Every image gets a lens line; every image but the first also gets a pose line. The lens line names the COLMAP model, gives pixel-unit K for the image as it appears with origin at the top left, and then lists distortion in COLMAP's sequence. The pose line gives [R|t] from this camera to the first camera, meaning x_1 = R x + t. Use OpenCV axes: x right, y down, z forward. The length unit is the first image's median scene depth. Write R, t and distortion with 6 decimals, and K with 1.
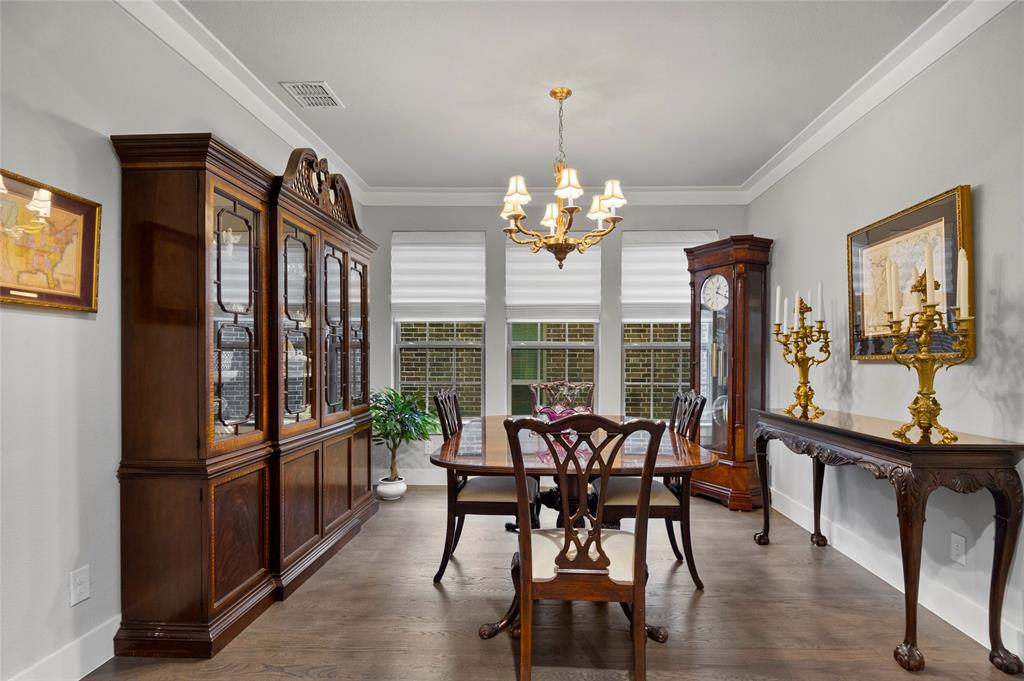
lens RADIAL K [[519.8, 0, 530.4], [0, 519.8, 362.0], [0, 0, 1]] dist [0.023955, -0.018379]
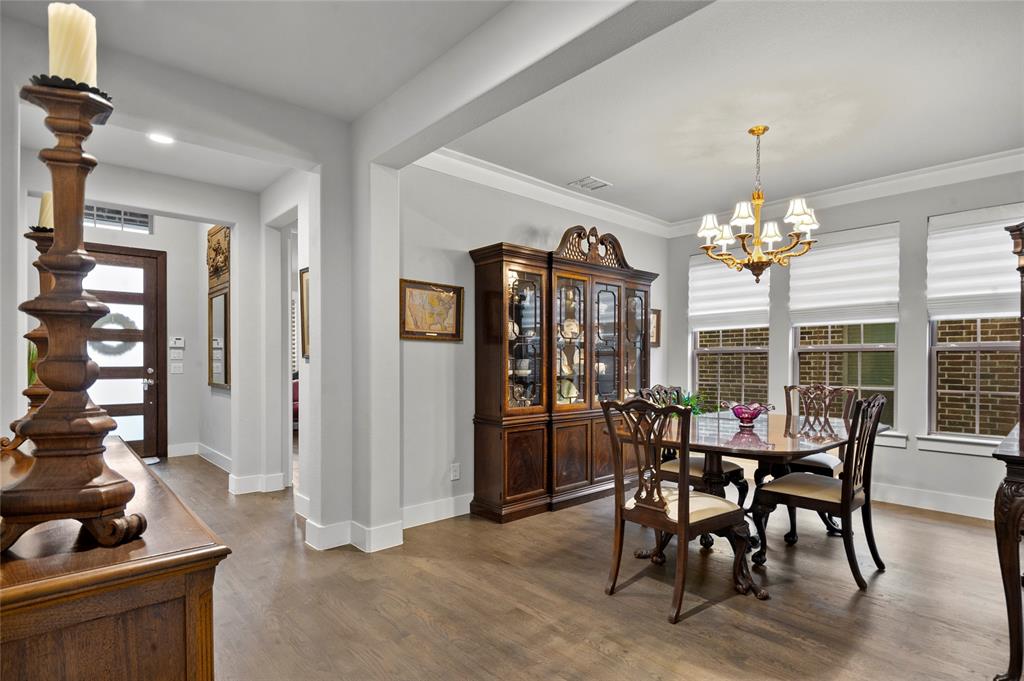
lens RADIAL K [[519.8, 0, 530.4], [0, 519.8, 362.0], [0, 0, 1]] dist [0.023955, -0.018379]
pose [[0.700155, -0.003463, -0.713983, 0.596453], [-0.001495, 0.999979, -0.006316, 0.001496], [0.713989, 0.005490, 0.700135, -0.172089]]
